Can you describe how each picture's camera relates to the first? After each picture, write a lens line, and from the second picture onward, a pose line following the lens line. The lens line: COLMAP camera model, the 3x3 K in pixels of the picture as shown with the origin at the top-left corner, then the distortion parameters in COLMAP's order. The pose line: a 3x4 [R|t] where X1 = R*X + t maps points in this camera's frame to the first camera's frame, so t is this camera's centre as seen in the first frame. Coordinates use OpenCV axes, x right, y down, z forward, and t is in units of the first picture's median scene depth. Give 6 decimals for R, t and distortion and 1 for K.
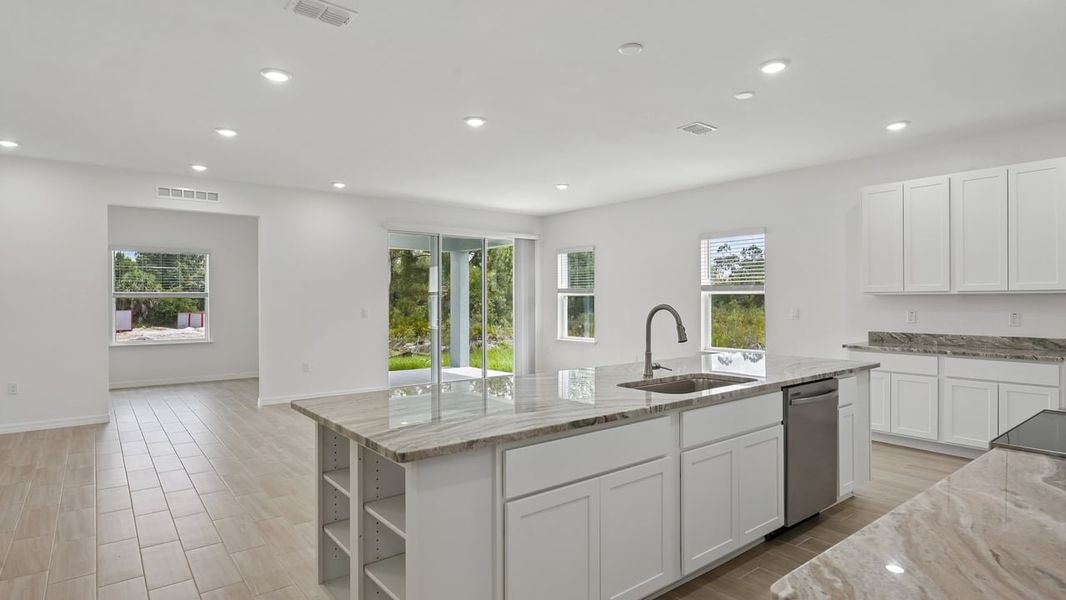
lens RADIAL K [[563.0, 0, 532.5], [0, 563.0, 297.7], [0, 0, 1]] dist [-0.004381, 0.001866]
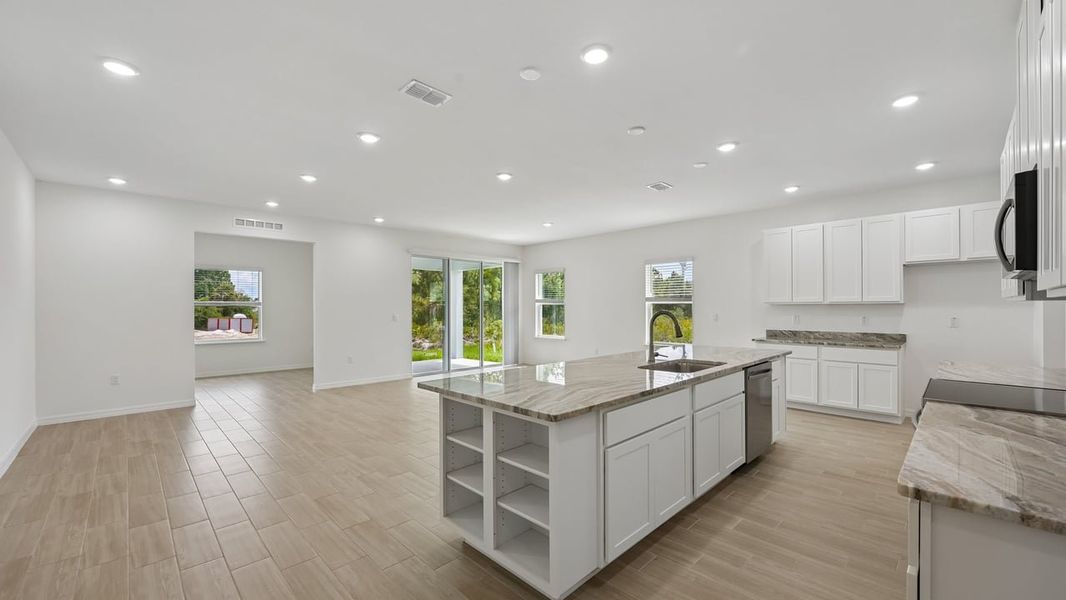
lens RADIAL K [[422.8, 0, 534.7], [0, 422.8, 304.6], [0, 0, 1]] dist [-0.001382, -0.000601]
pose [[0.994259, 0.001265, 0.106990, -0.129951], [-0.000848, 0.999992, -0.003940, 0.000183], [-0.106994, 0.003827, 0.994252, -0.019606]]
